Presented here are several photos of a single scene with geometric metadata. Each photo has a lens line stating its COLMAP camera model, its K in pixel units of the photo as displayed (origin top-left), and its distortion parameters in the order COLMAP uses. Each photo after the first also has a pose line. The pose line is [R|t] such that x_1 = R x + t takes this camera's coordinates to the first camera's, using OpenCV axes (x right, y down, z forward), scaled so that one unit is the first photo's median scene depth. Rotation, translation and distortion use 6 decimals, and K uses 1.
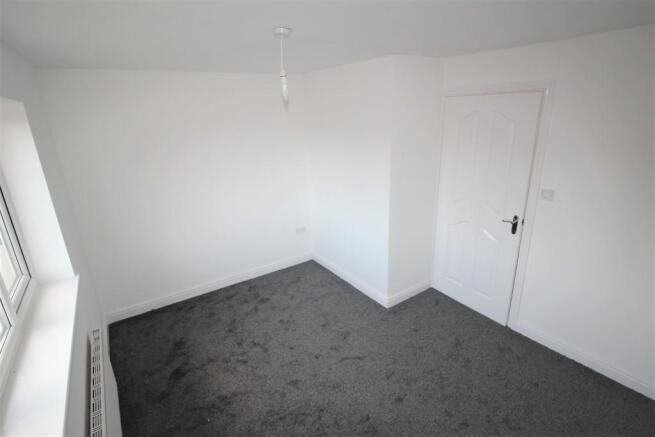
lens RADIAL K [[324.6, 0, 325.0], [0, 324.6, 217.3], [0, 0, 1]] dist [0.000265, 0.000012]
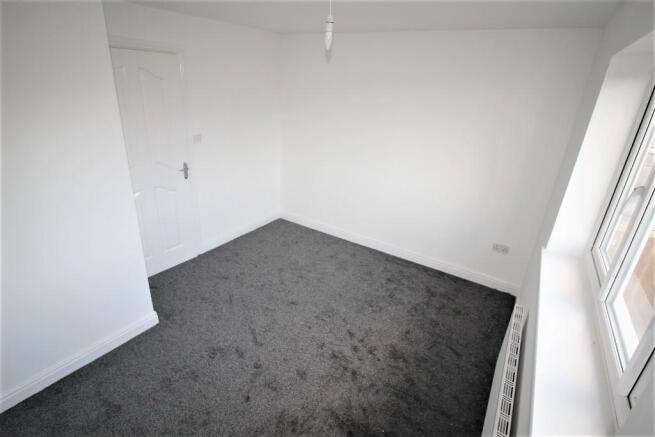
lens RADIAL K [[324.6, 0, 325.0], [0, 324.6, 217.3], [0, 0, 1]] dist [0.000265, 0.000012]
pose [[-0.389038, -0.337485, 0.857177, -0.695739], [0.250417, 0.856700, 0.450951, -0.241391], [-0.886533, 0.390089, -0.248777, 0.925771]]
